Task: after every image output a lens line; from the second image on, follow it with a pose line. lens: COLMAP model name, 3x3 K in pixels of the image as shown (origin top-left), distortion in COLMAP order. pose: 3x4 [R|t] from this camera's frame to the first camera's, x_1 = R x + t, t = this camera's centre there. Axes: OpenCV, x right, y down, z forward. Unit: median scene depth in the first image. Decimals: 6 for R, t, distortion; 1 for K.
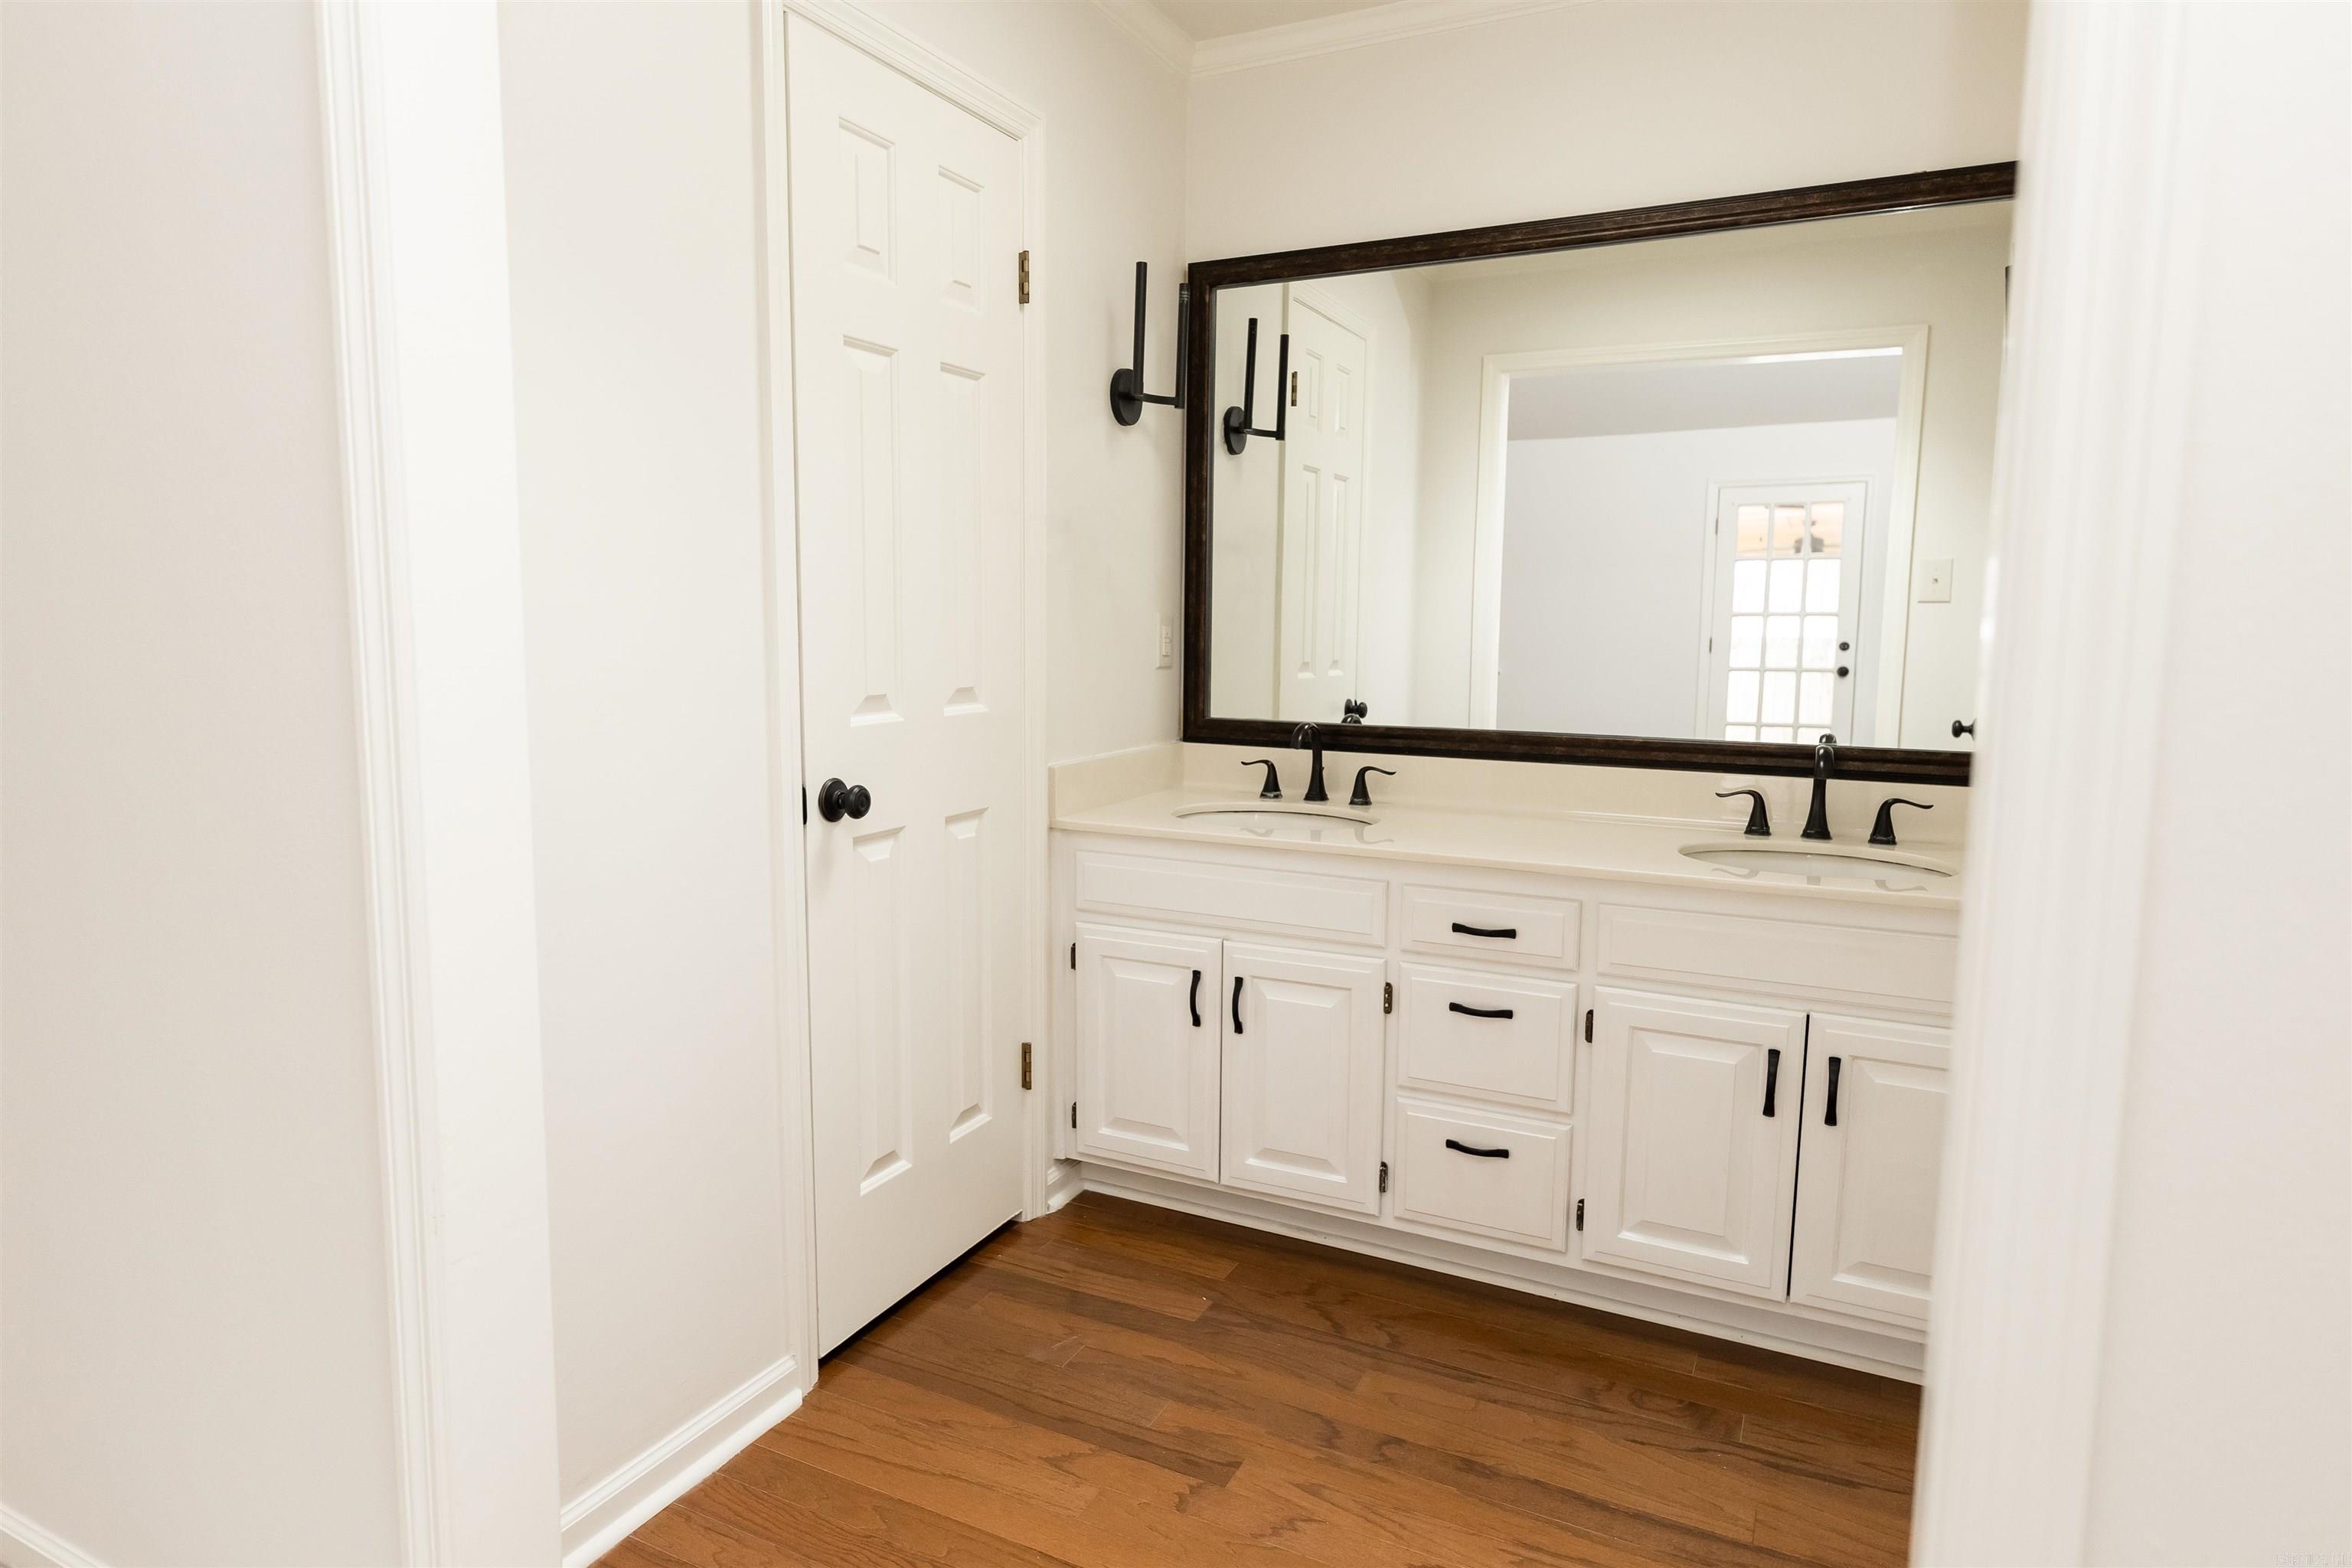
lens RADIAL K [[1352.4, 0, 1197.6], [0, 1352.4, 791.0], [0, 0, 1]] dist [0.012196, 0.000862]
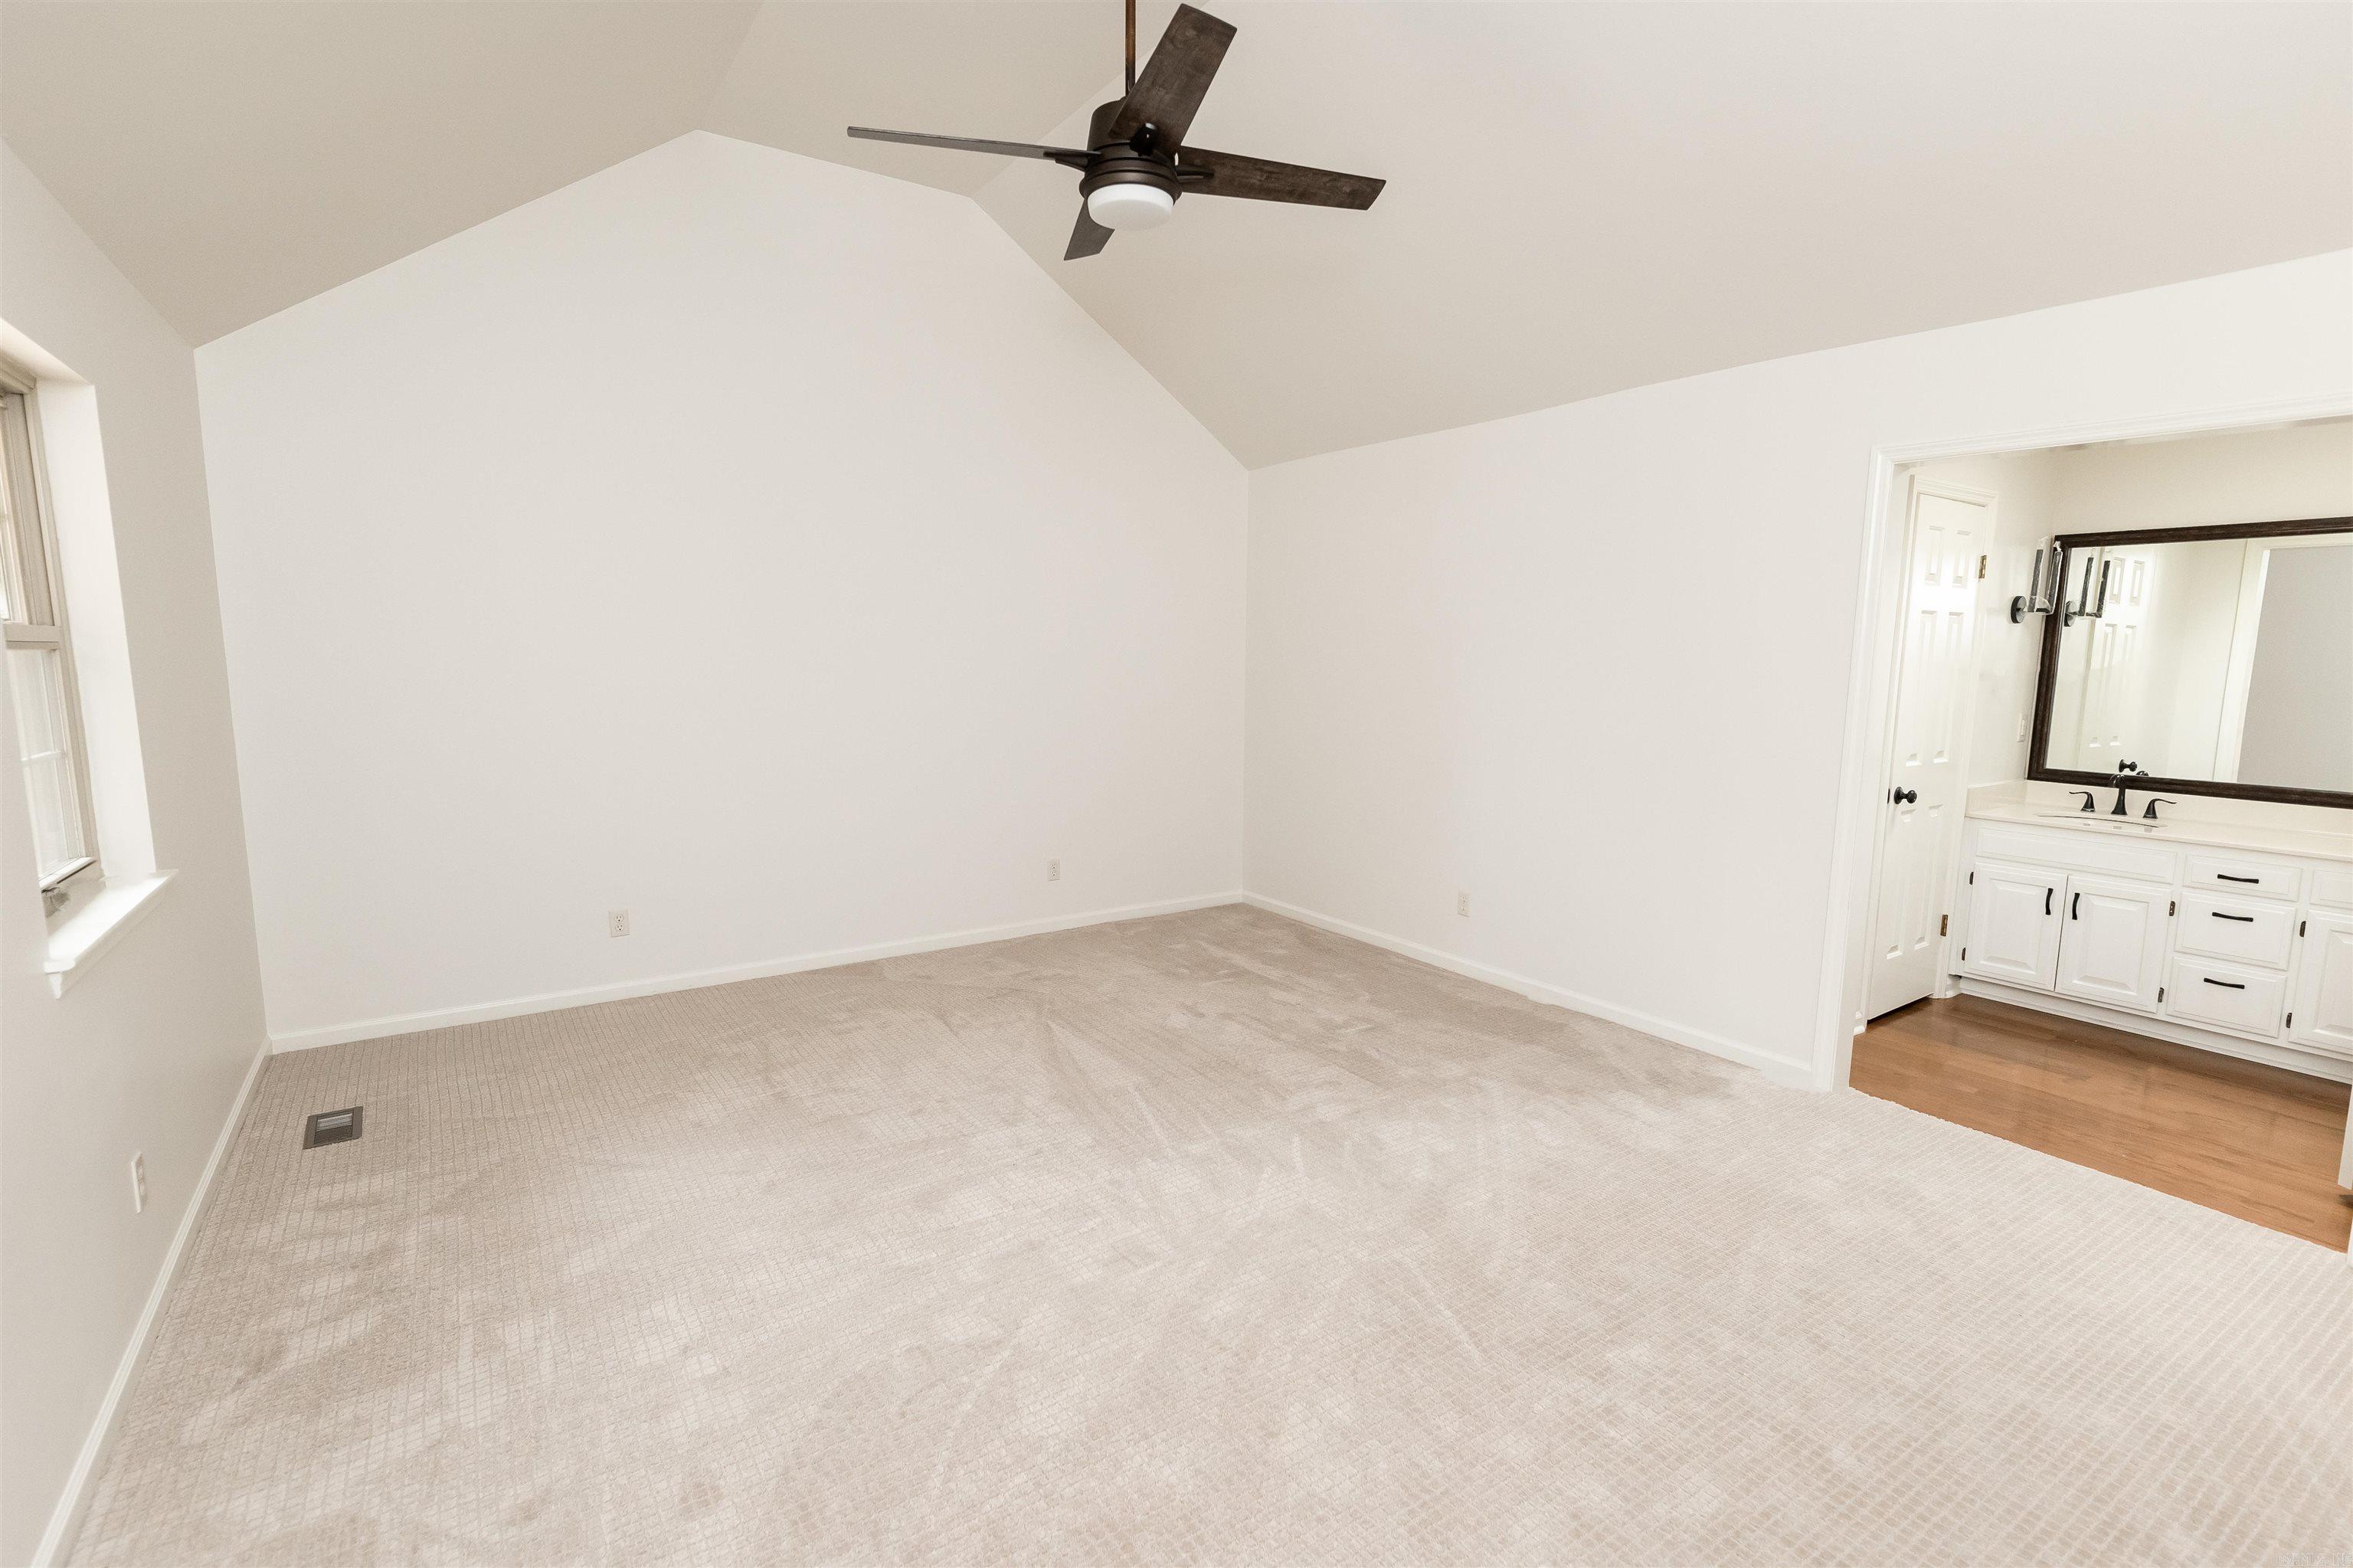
lens RADIAL K [[1126.0, 0, 1167.1], [0, 1126.0, 791.8], [0, 0, 1]] dist [0.001693, 0.000519]
pose [[0.869567, 0.067556, -0.489172, -0.356727], [-0.068742, 0.997513, 0.015561, 0.050210], [0.489007, 0.020095, 0.872049, -1.241016]]
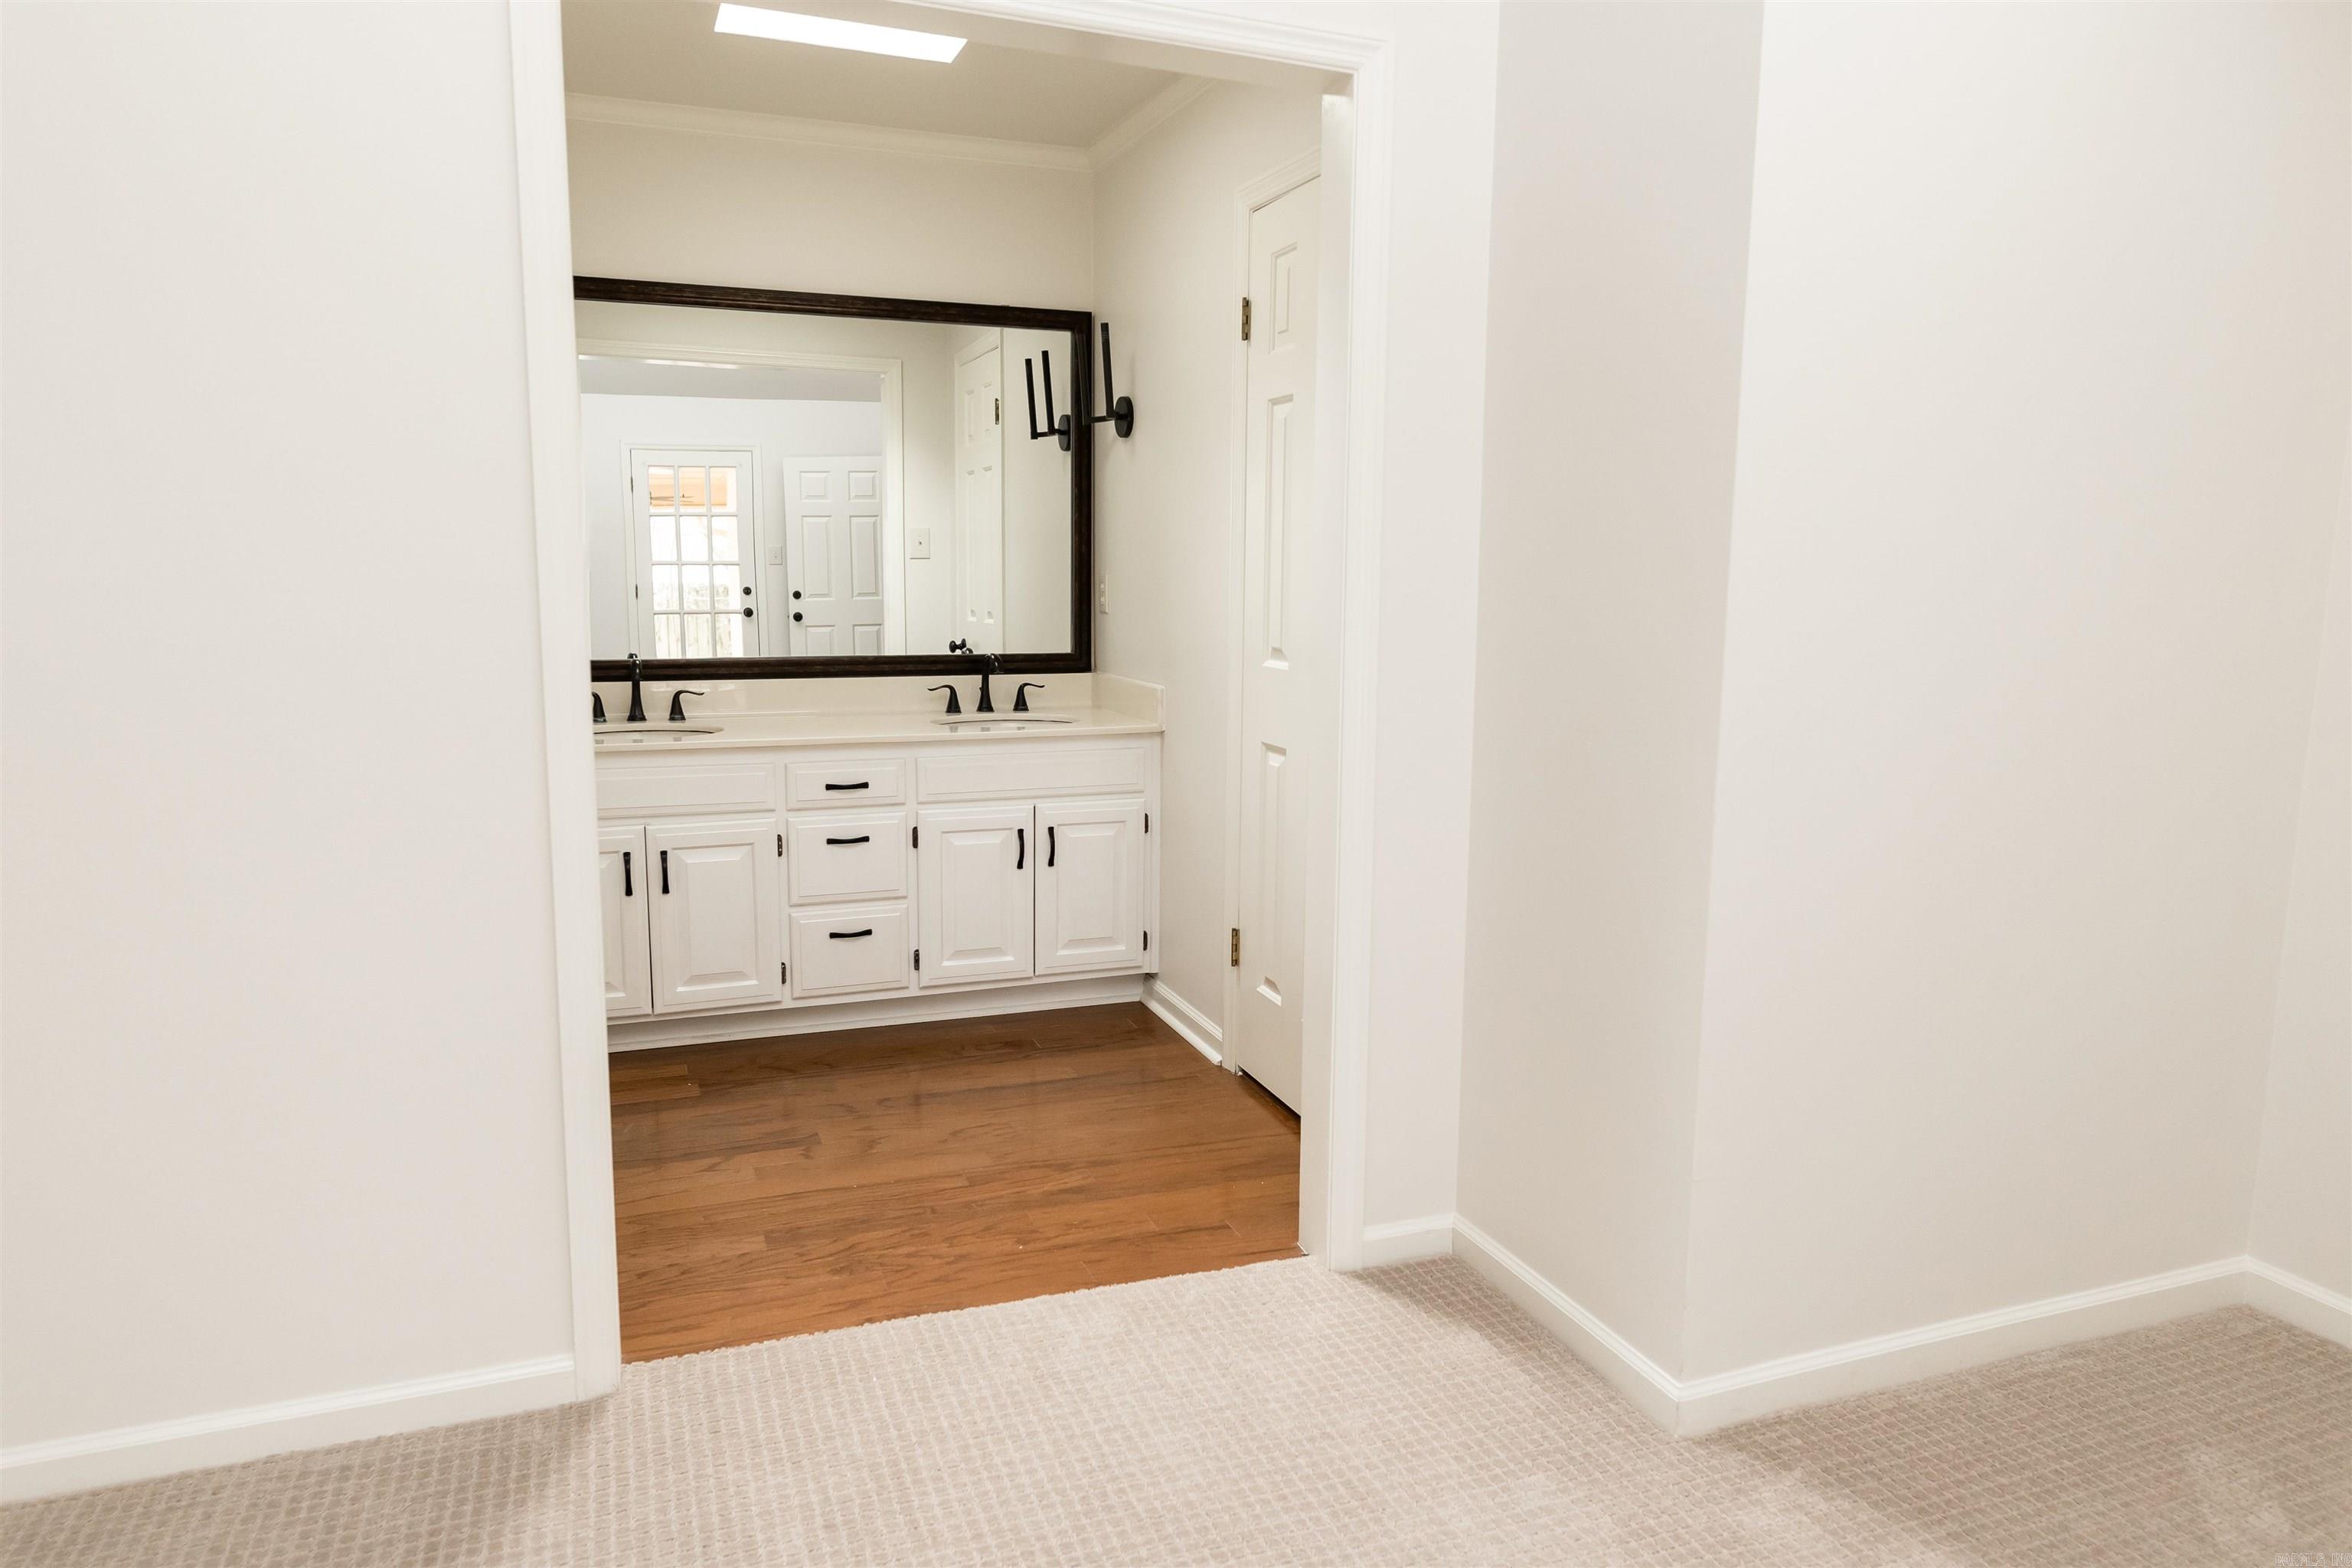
lens RADIAL K [[1461.9, 0, 1152.1], [0, 1461.9, 803.3], [0, 0, 1]] dist [-0.009212, -0.000313]
pose [[0.665265, -0.120735, 0.736781, -0.691883], [0.092155, 0.992571, 0.079441, 0.022538], [-0.740898, 0.015049, 0.671449, -0.306940]]
